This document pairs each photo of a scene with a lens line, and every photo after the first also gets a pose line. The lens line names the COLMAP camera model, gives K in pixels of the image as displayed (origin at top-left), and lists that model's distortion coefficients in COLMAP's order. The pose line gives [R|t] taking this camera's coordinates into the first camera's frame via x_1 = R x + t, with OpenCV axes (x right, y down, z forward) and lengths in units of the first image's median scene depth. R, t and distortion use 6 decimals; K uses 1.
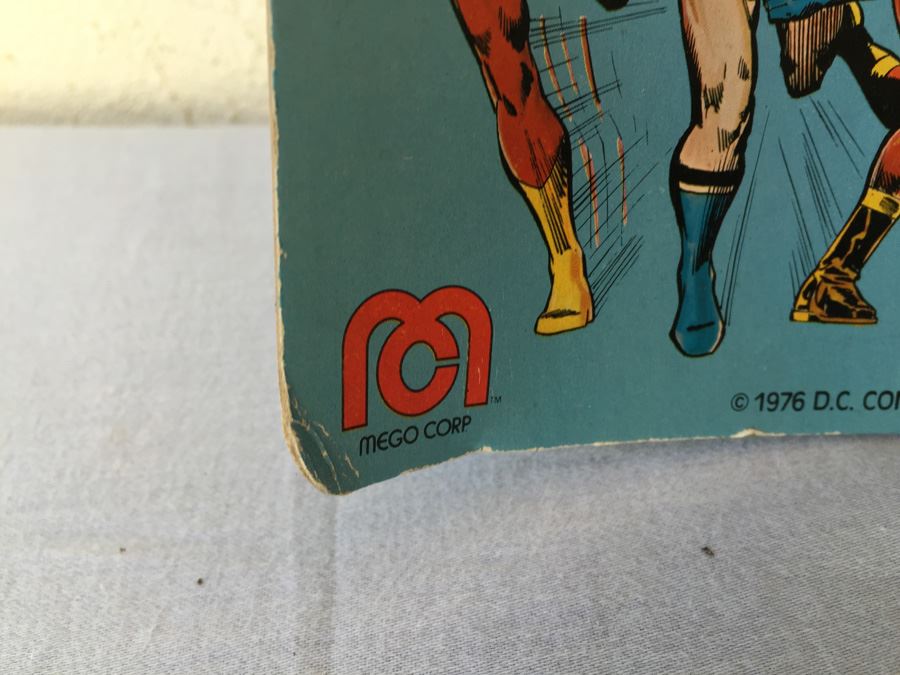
lens RADIAL K [[771.7, 0, 445.5], [0, 771.7, 342.3], [0, 0, 1]] dist [0.064896, -0.124122]
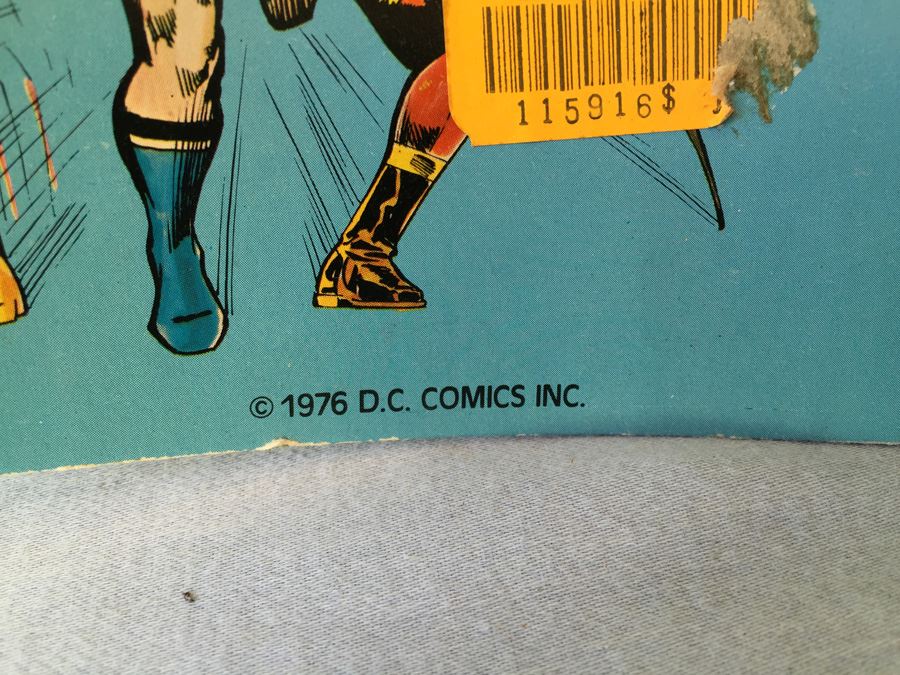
lens RADIAL K [[771.7, 0, 445.4], [0, 771.7, 341.6], [0, 0, 1]] dist [0.064896, -0.124122]
pose [[0.996091, -0.031199, 0.082638, 0.529921], [0.030455, 0.999484, 0.010250, 0.005219], [-0.082915, -0.007693, 0.996527, 0.176071]]
